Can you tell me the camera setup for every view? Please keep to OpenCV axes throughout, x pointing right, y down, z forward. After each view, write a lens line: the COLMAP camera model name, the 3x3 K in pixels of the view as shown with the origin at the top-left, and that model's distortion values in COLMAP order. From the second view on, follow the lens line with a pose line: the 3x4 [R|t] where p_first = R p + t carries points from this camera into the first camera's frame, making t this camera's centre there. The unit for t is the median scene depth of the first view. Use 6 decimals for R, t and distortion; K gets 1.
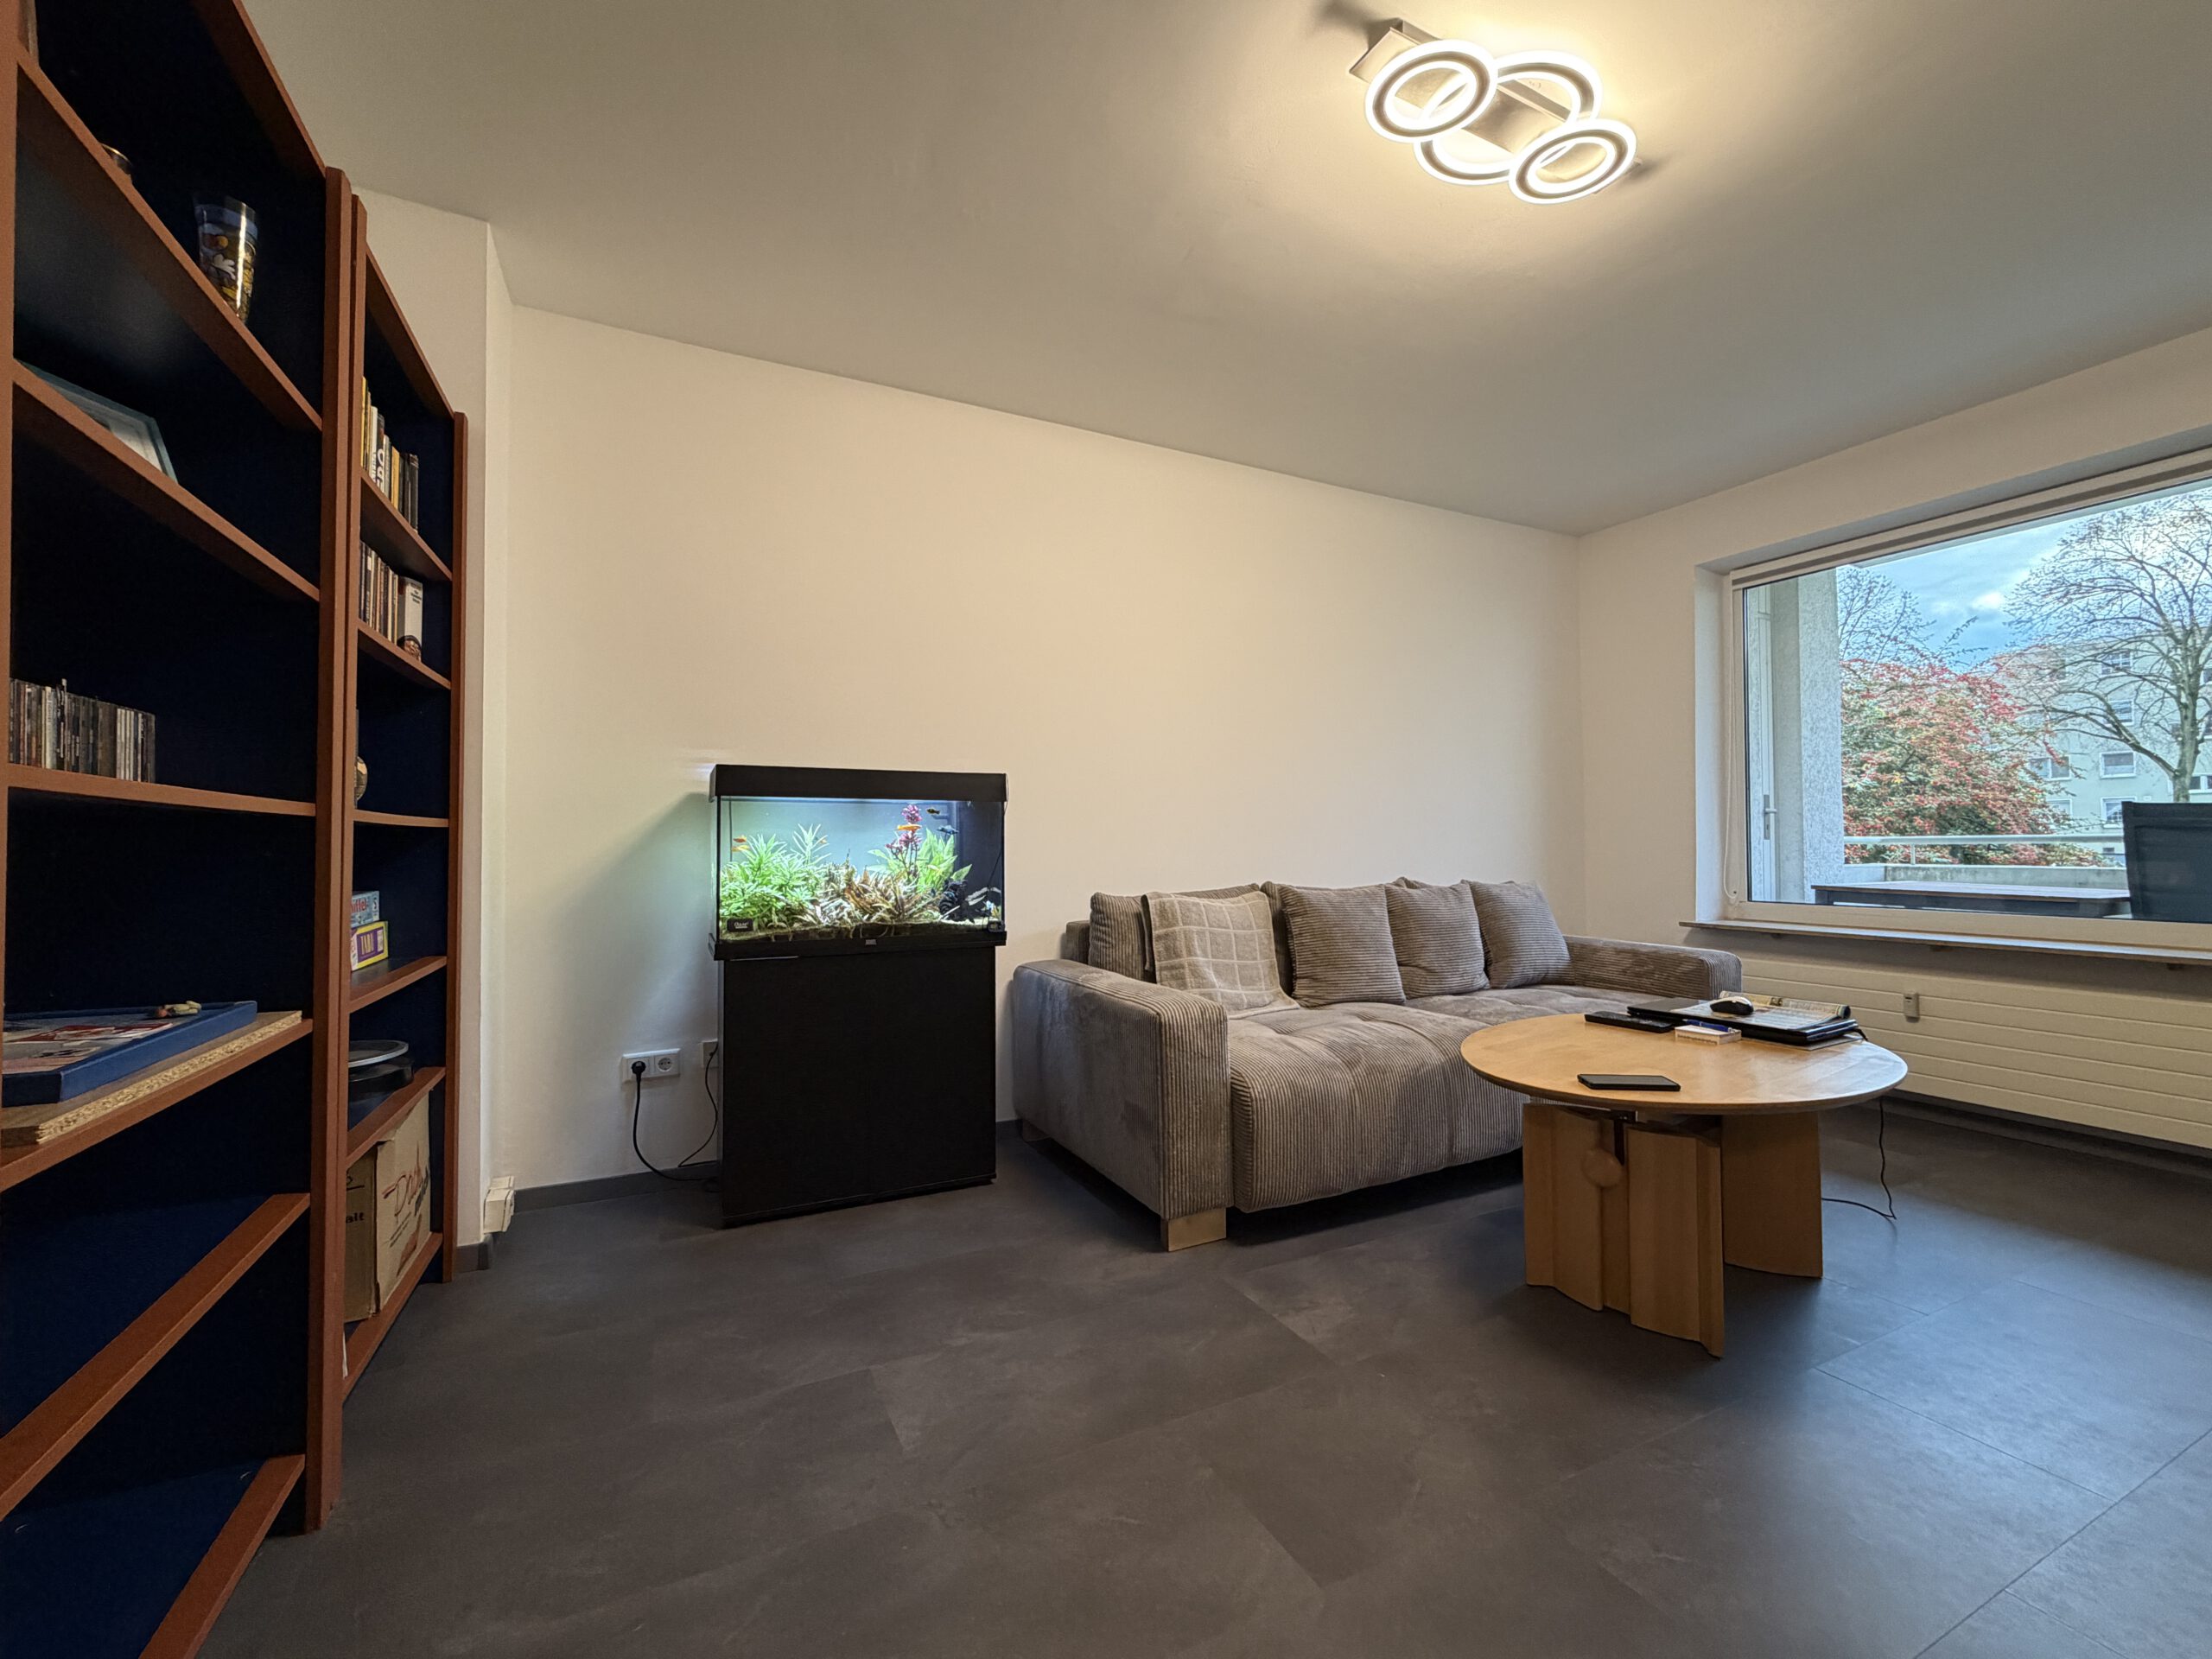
lens RADIAL K [[901.2, 0, 1108.6], [0, 901.2, 830.5], [0, 0, 1]] dist [0.010009, 0.000710]
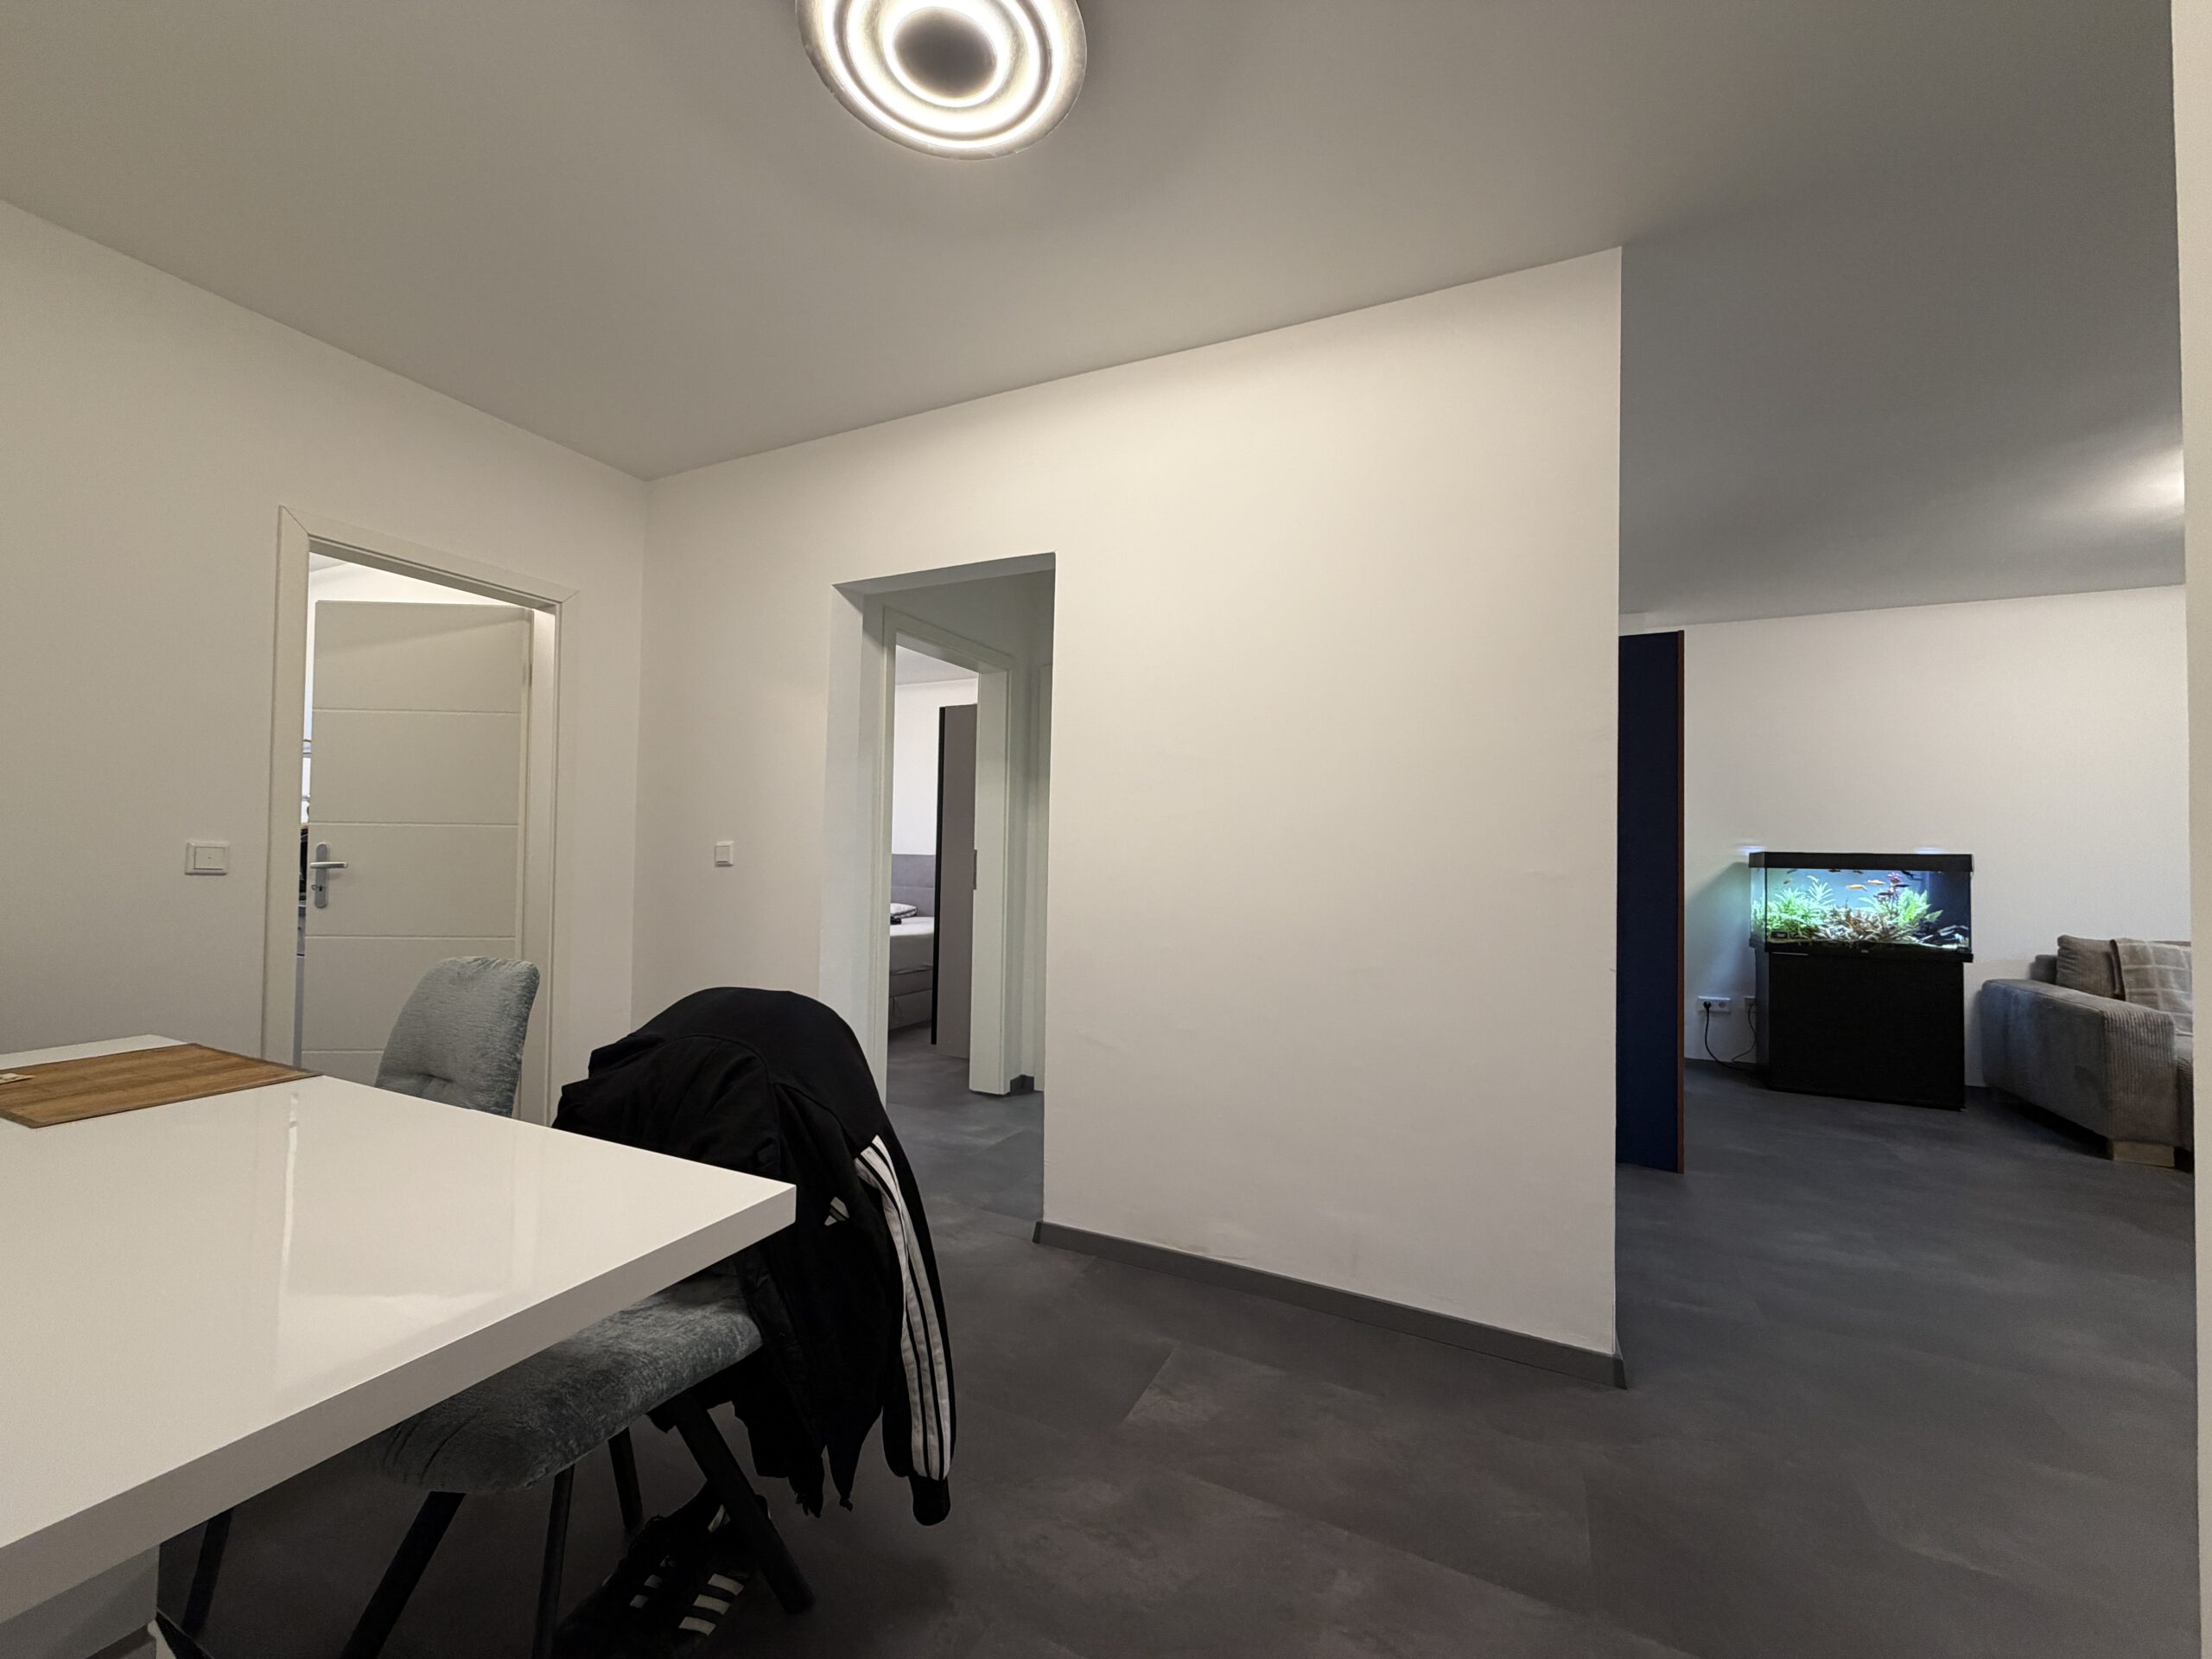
lens RADIAL K [[901.2, 0, 1104.0], [0, 901.2, 833.8], [0, 0, 1]] dist [0.010009, 0.000710]
pose [[0.629057, -0.003363, -0.777352, 0.169678], [-0.004789, 0.999955, -0.008202, -0.078670], [0.777345, 0.008882, 0.629012, -1.192887]]
